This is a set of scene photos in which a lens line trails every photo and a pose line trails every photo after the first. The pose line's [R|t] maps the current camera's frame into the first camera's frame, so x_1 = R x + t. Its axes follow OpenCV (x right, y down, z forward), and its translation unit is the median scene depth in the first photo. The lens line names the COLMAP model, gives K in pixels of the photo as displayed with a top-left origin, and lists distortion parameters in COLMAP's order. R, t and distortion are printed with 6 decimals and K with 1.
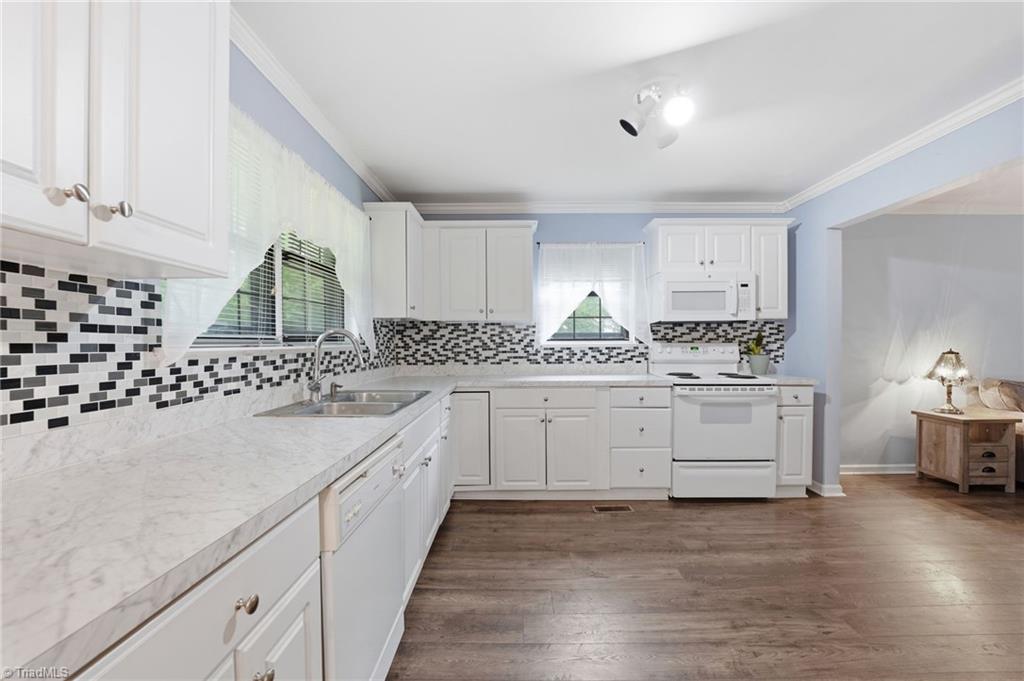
lens RADIAL K [[413.4, 0, 513.4], [0, 413.4, 352.9], [0, 0, 1]] dist [-0.021066, 0.000018]
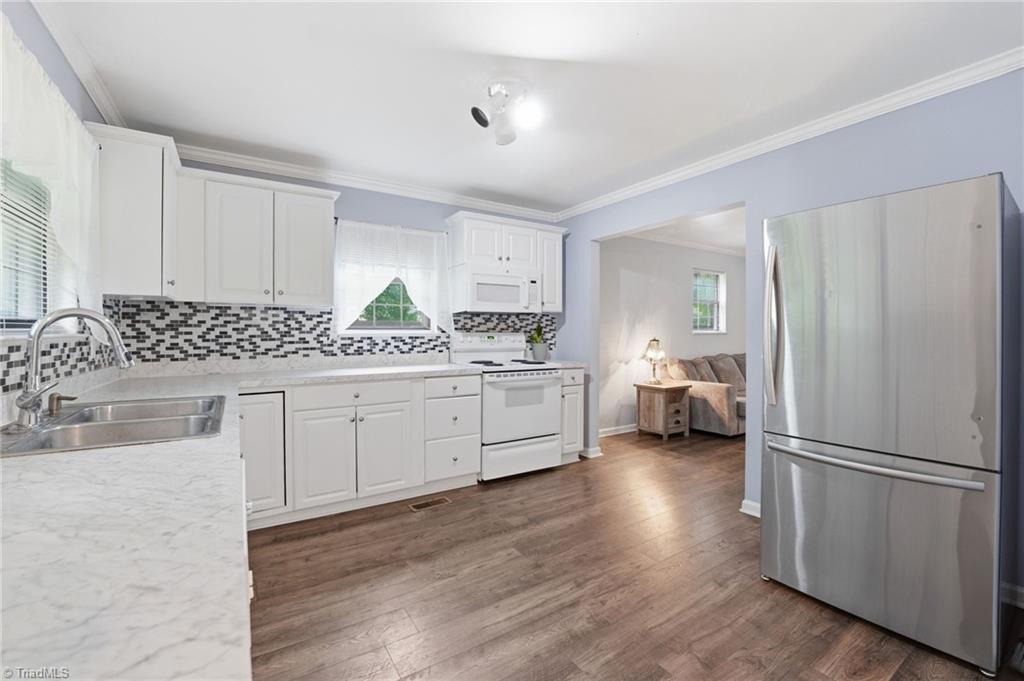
lens RADIAL K [[420.5, 0, 509.6], [0, 420.5, 337.7], [0, 0, 1]] dist [-0.020067, 0.000102]
pose [[0.844109, -0.002736, 0.536164, -0.114319], [0.008566, 0.999928, -0.008384, -0.001289], [-0.536103, 0.011670, 0.844072, 0.058526]]
